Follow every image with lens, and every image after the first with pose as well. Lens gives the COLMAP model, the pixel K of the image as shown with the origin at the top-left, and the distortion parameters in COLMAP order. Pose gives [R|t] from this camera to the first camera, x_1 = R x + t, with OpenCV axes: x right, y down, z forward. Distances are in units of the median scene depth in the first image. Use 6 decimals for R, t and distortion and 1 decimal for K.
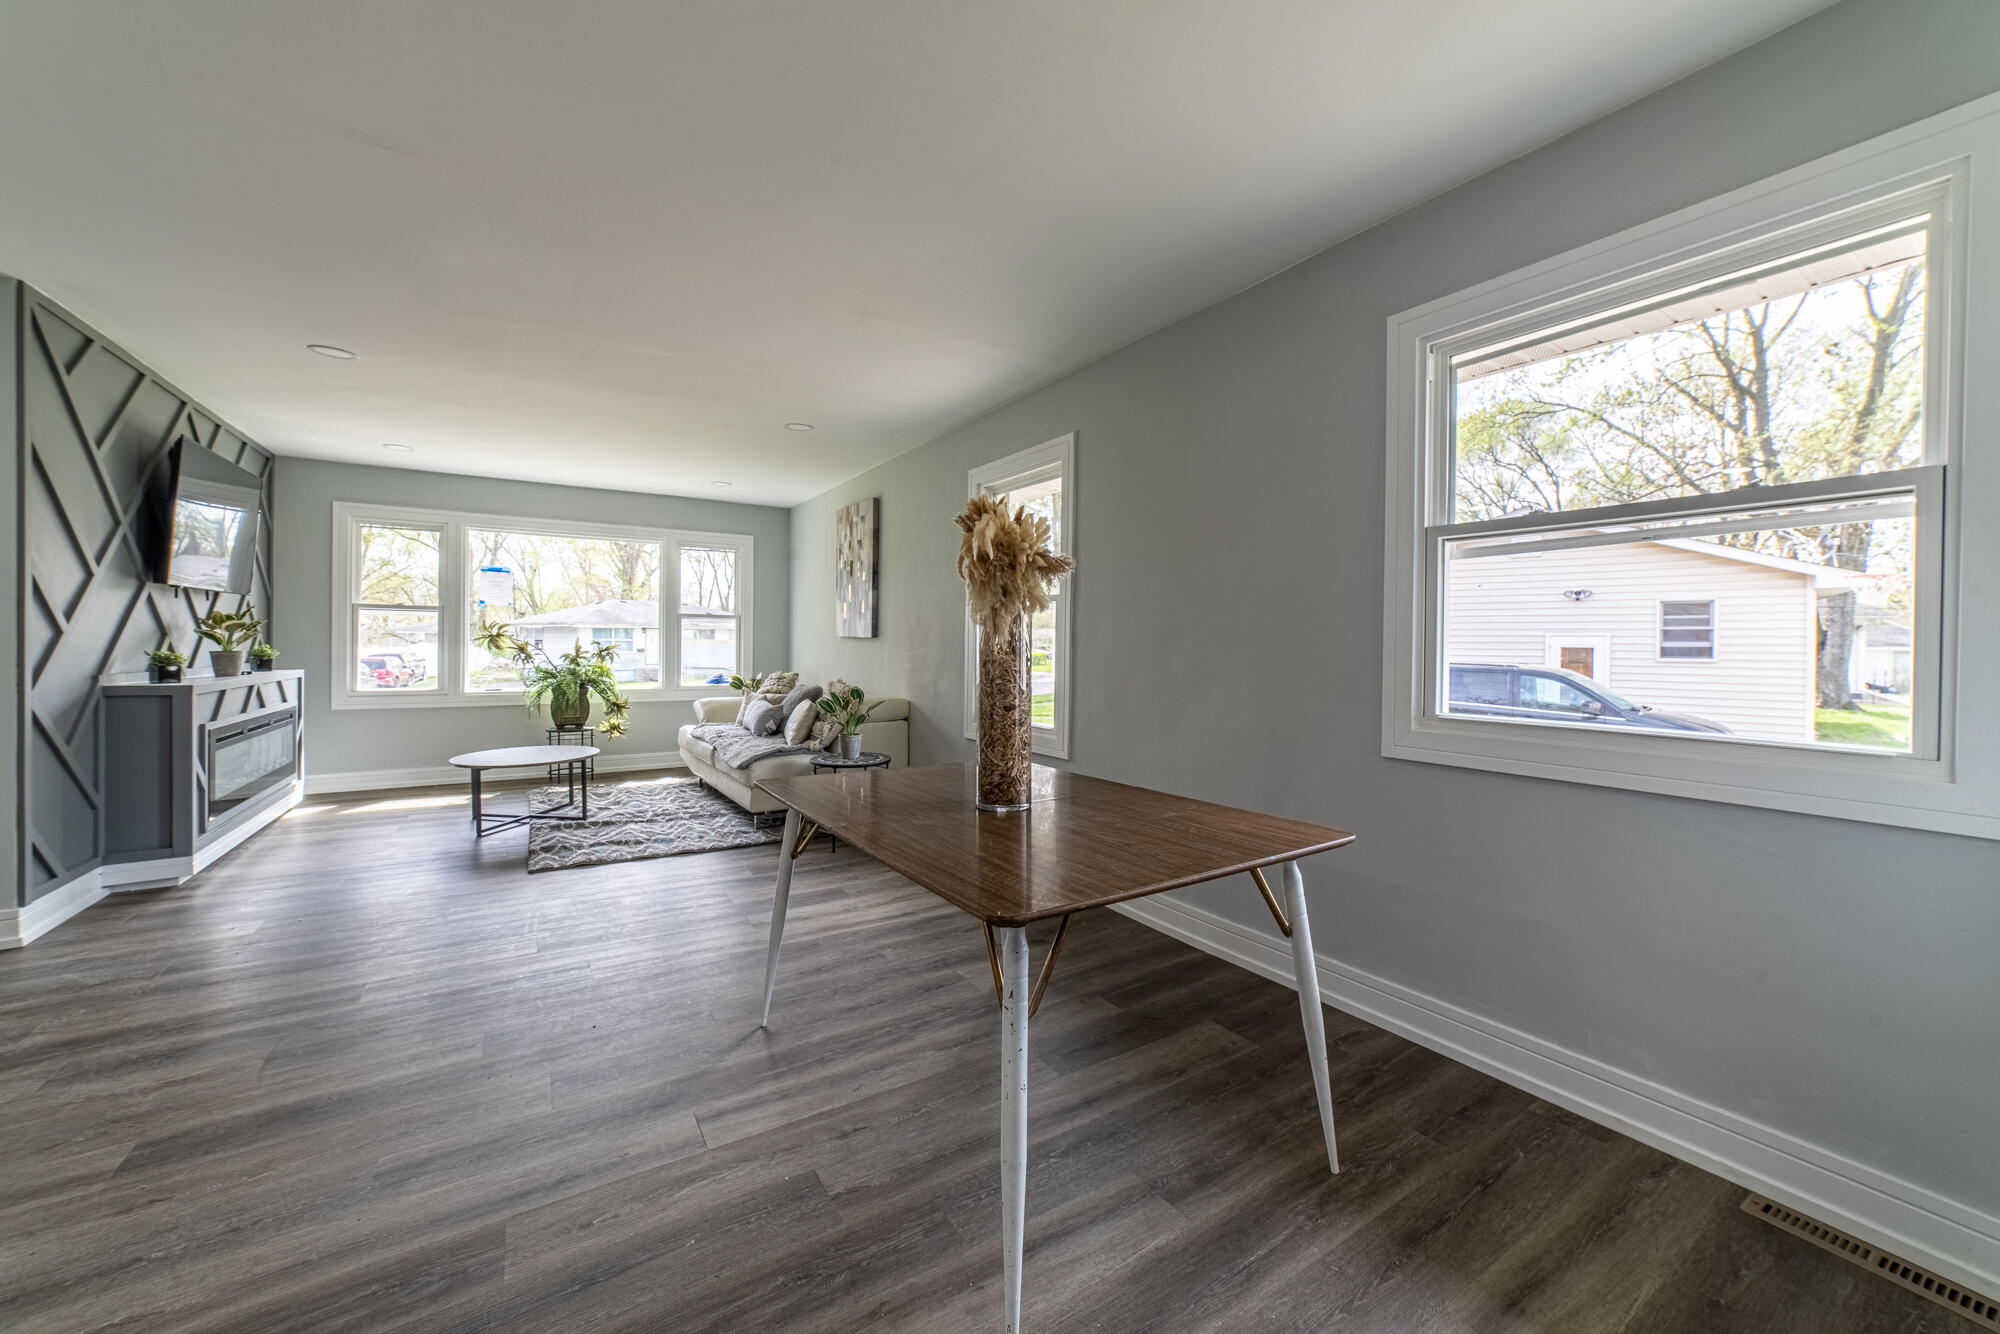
lens RADIAL K [[763.2, 0, 1009.8], [0, 763.2, 665.5], [0, 0, 1]] dist [-0.017447, 0.005633]
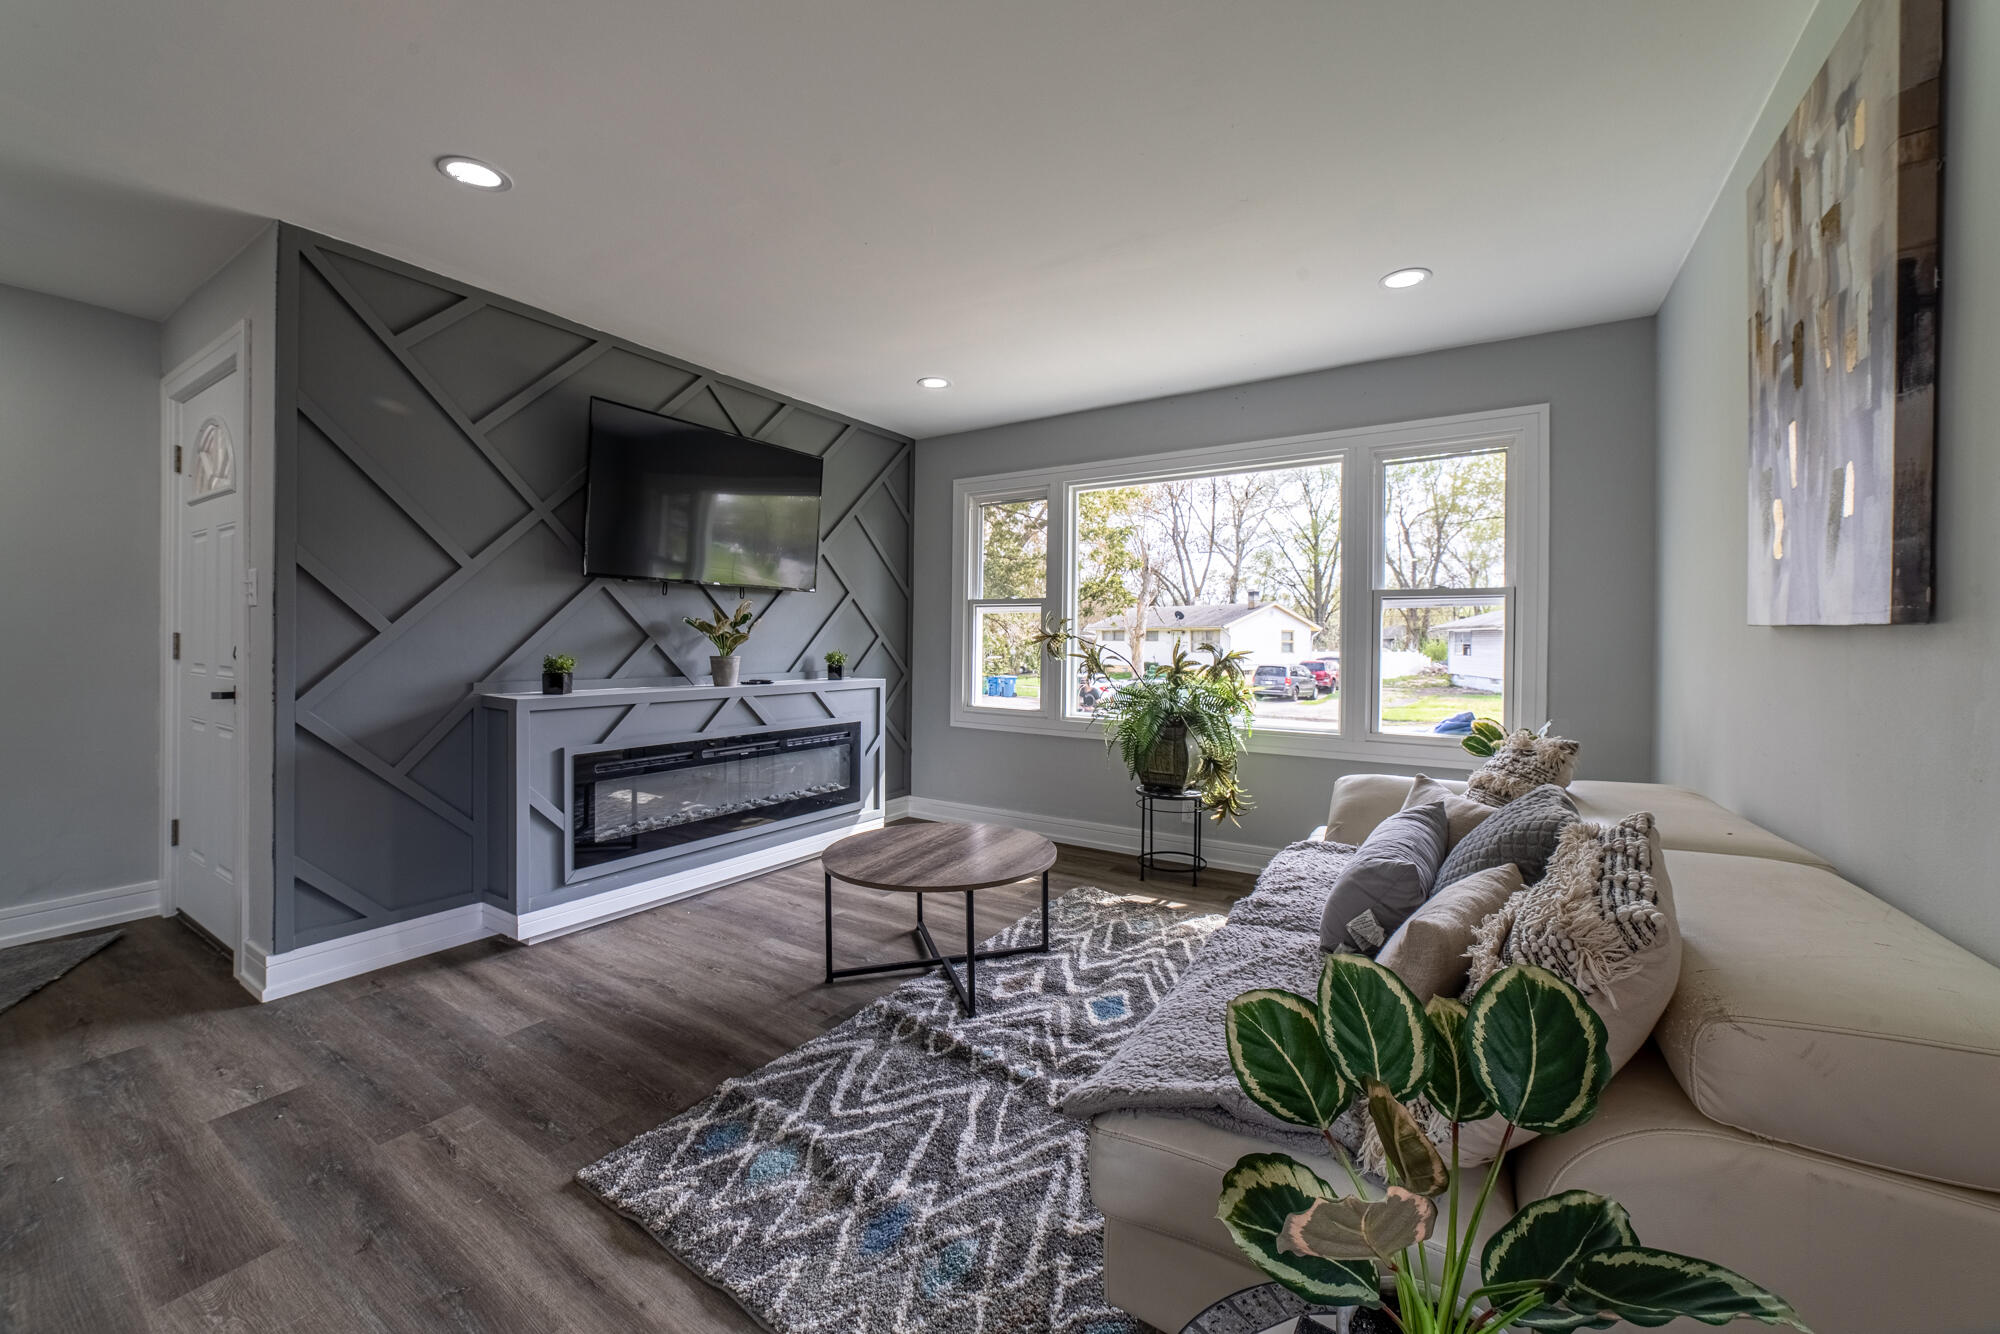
lens RADIAL K [[763.2, 0, 1003.9], [0, 763.2, 642.6], [0, 0, 1]] dist [-0.017447, 0.005633]
pose [[0.418099, -0.005461, -0.908385, -0.111051], [-0.028231, 0.999421, -0.019002, -0.023633], [0.907963, 0.033589, 0.417703, 0.800643]]
